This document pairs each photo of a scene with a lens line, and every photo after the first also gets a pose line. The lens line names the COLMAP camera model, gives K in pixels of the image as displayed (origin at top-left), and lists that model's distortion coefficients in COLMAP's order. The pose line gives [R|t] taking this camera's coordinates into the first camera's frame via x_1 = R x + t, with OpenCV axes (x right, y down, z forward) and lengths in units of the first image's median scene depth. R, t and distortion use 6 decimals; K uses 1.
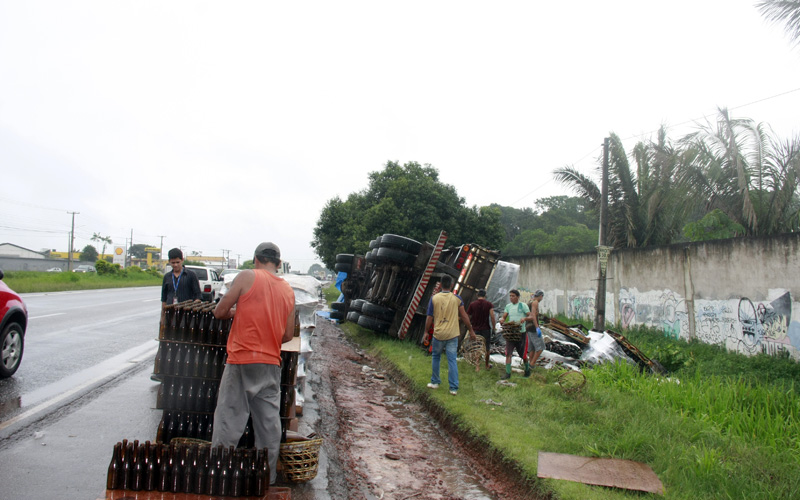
lens RADIAL K [[679.9, 0, 400.0], [0, 679.9, 250.0], [0, 0, 1]] dist [-0.143090, 0.102819]
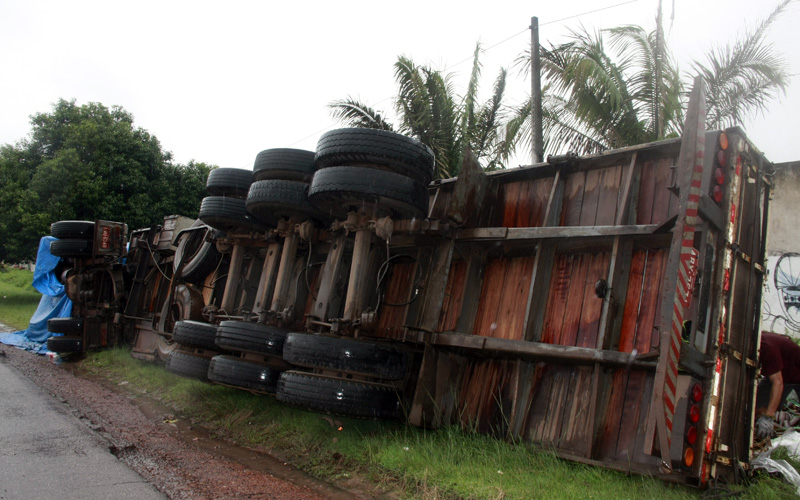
lens RADIAL K [[679.9, 0, 400.0], [0, 679.9, 250.0], [0, 0, 1]] dist [-0.143090, 0.102819]
pose [[0.865455, -0.059088, 0.497489, -0.201965], [0.042845, 0.998112, 0.044014, 0.029563], [-0.499151, -0.016777, 0.866353, 0.805458]]
